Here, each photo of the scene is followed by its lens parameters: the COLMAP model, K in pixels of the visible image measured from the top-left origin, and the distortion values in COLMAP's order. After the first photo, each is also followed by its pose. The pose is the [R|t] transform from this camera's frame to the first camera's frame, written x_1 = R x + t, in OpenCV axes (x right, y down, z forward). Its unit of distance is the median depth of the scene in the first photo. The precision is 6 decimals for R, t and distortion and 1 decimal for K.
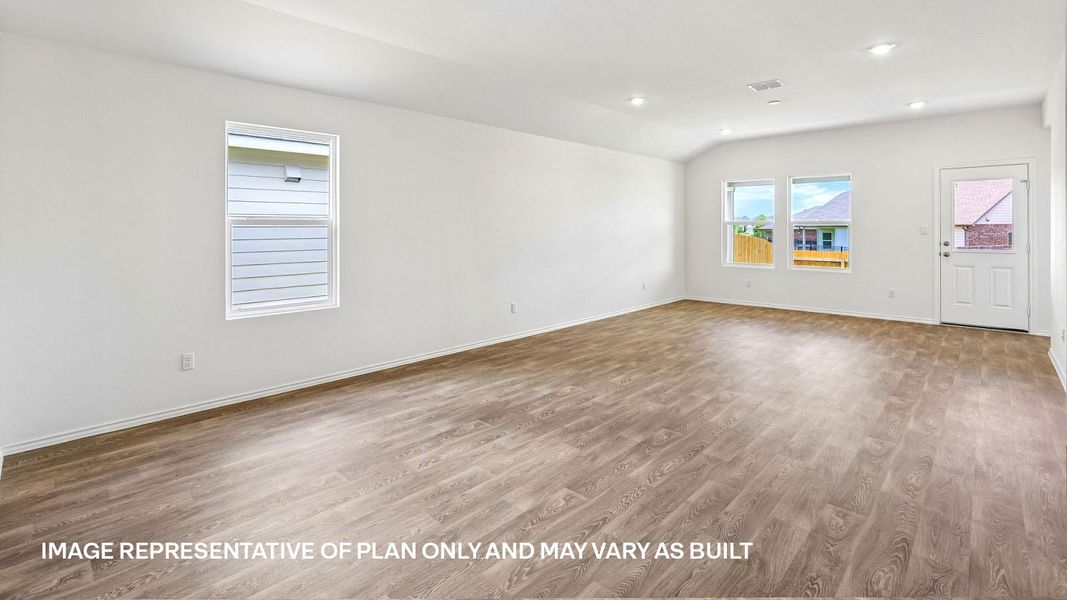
lens RADIAL K [[481.1, 0, 540.0], [0, 481.1, 300.0], [0, 0, 1]] dist [-0.000131, 0.000166]
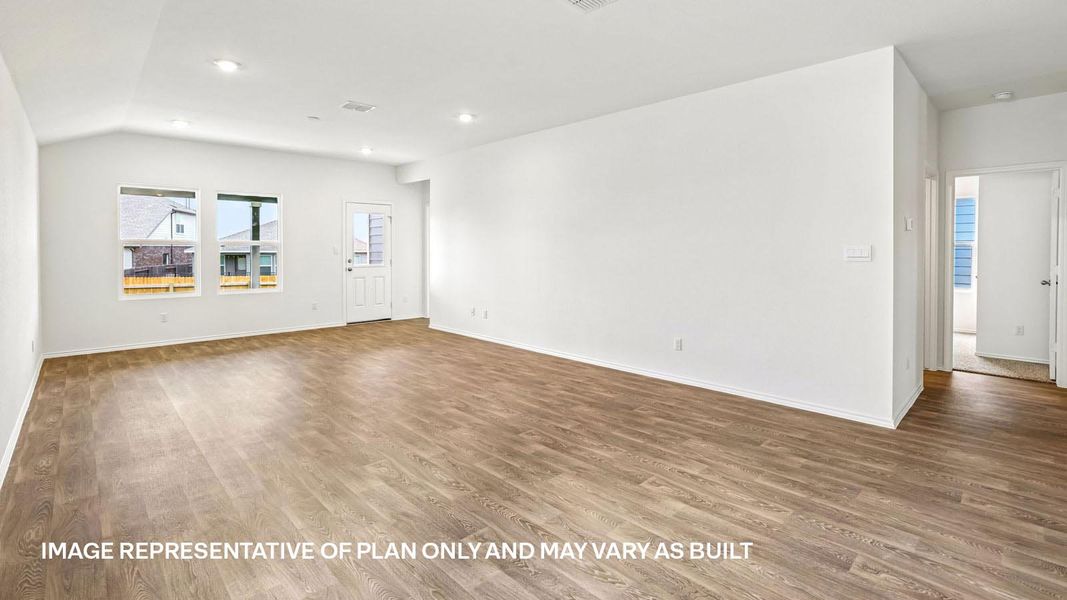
lens RADIAL K [[481.1, 0, 540.0], [0, 481.1, 300.0], [0, 0, 1]] dist [-0.000131, 0.000166]
pose [[0.047723, -0.104467, 0.993383, -0.843969], [0.148223, 0.984246, 0.096386, -0.133919], [-0.987802, 0.142642, 0.062456, 0.929617]]
